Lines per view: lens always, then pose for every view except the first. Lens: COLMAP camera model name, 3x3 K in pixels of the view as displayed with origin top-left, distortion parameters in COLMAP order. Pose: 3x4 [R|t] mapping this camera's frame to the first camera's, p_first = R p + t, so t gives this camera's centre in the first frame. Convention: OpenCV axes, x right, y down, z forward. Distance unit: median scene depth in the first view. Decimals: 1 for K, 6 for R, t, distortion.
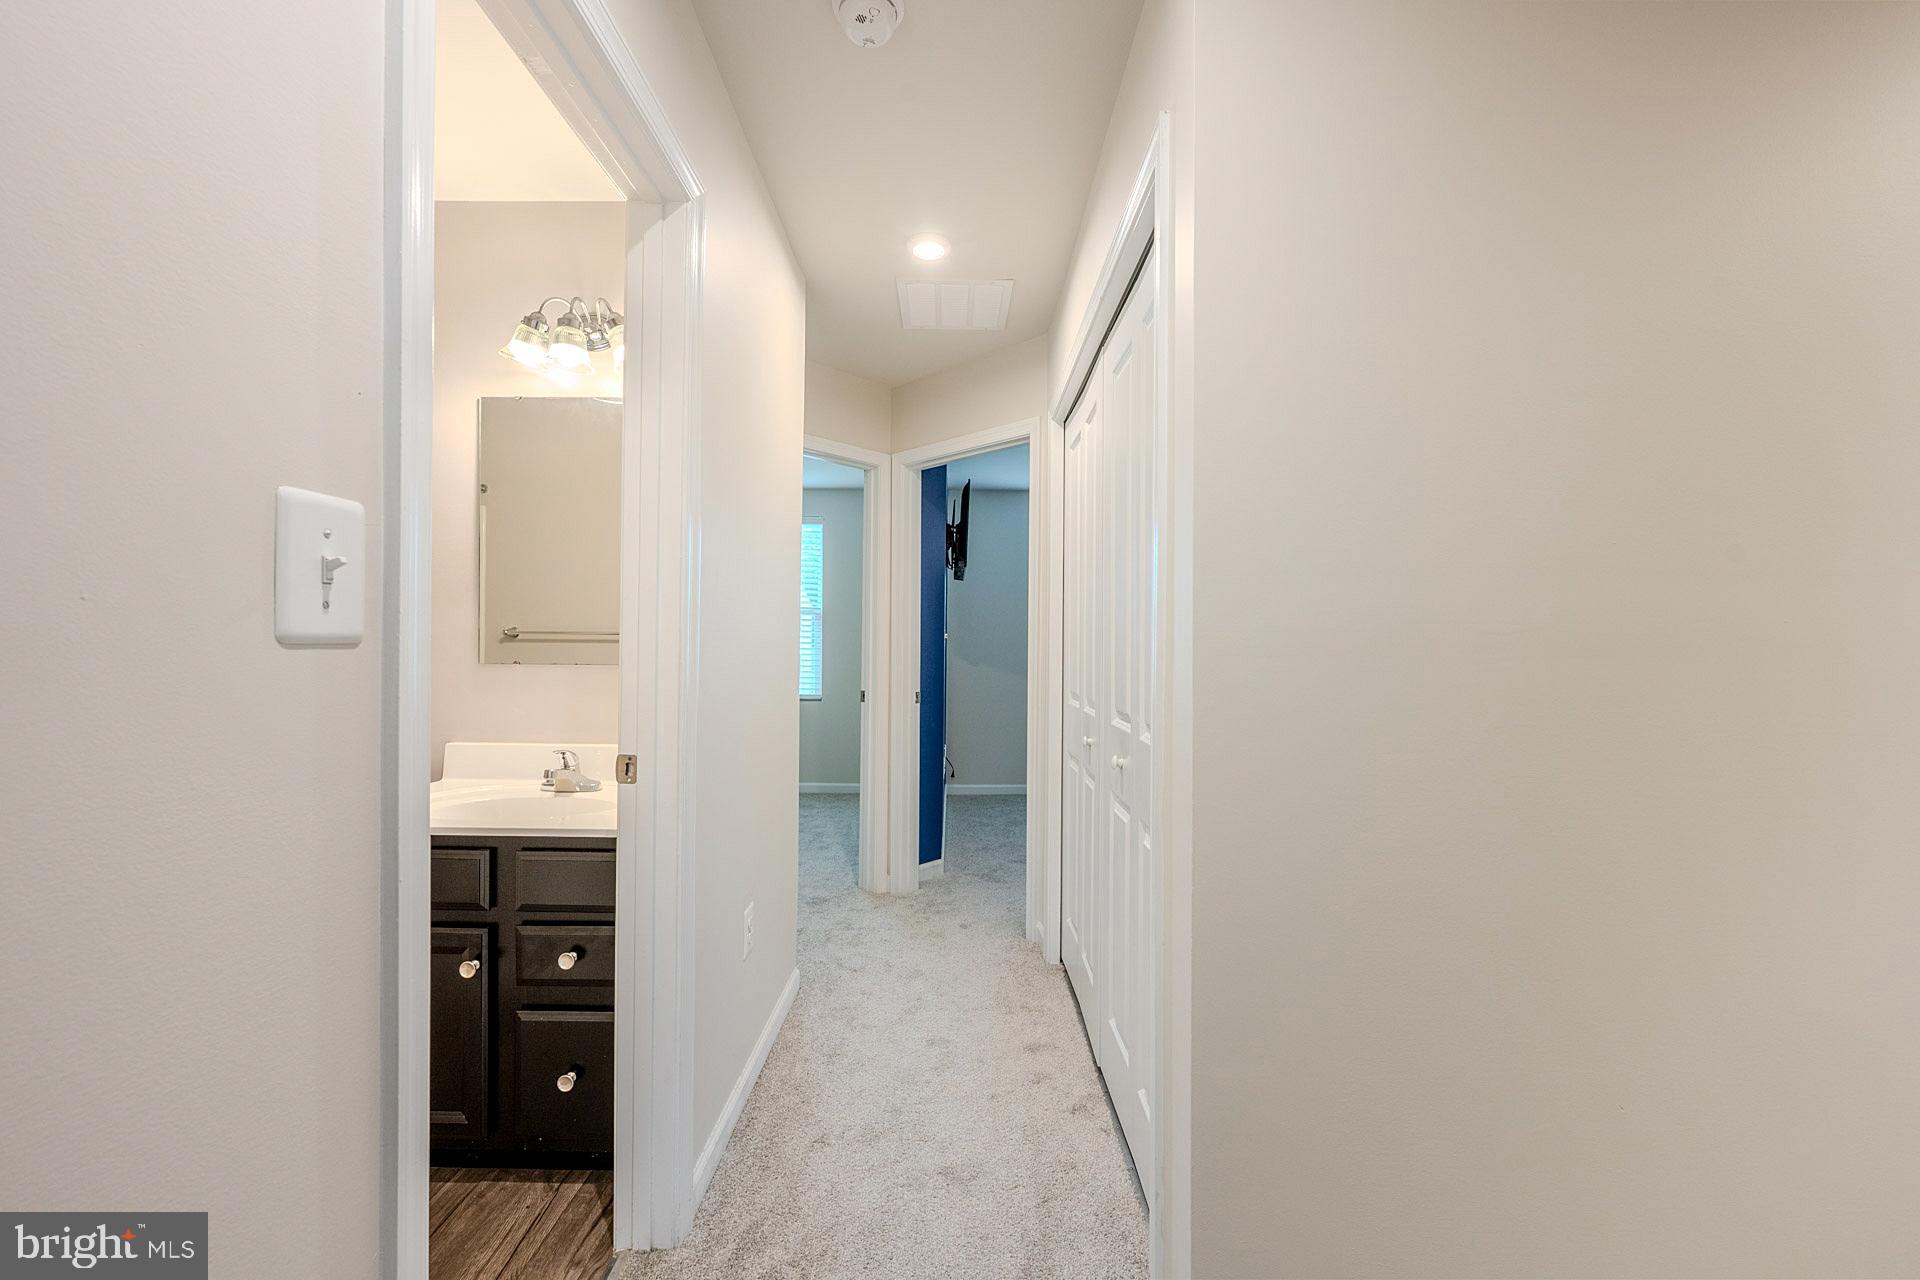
lens RADIAL K [[758.7, 0, 977.5], [0, 758.7, 646.2], [0, 0, 1]] dist [-0.012173, 0.000214]
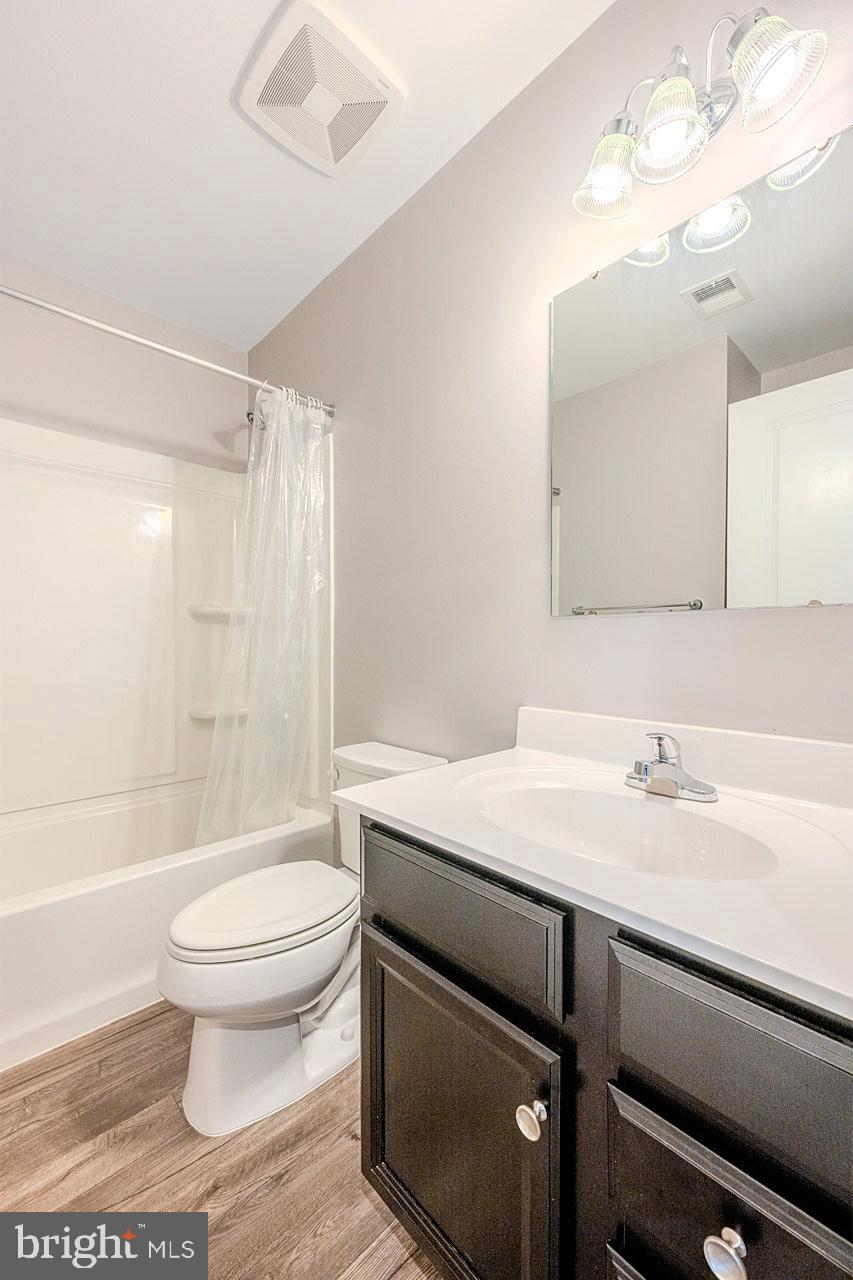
lens RADIAL K [[505.8, 0, 426.0], [0, 505.8, 644.0], [0, 0, 1]] dist [-0.012173, 0.000214]
pose [[0.669574, 0.000294, -0.742745, -0.387876], [0.001778, 0.999996, 0.001999, 0.062386], [0.742743, -0.002659, 0.669572, 0.597895]]
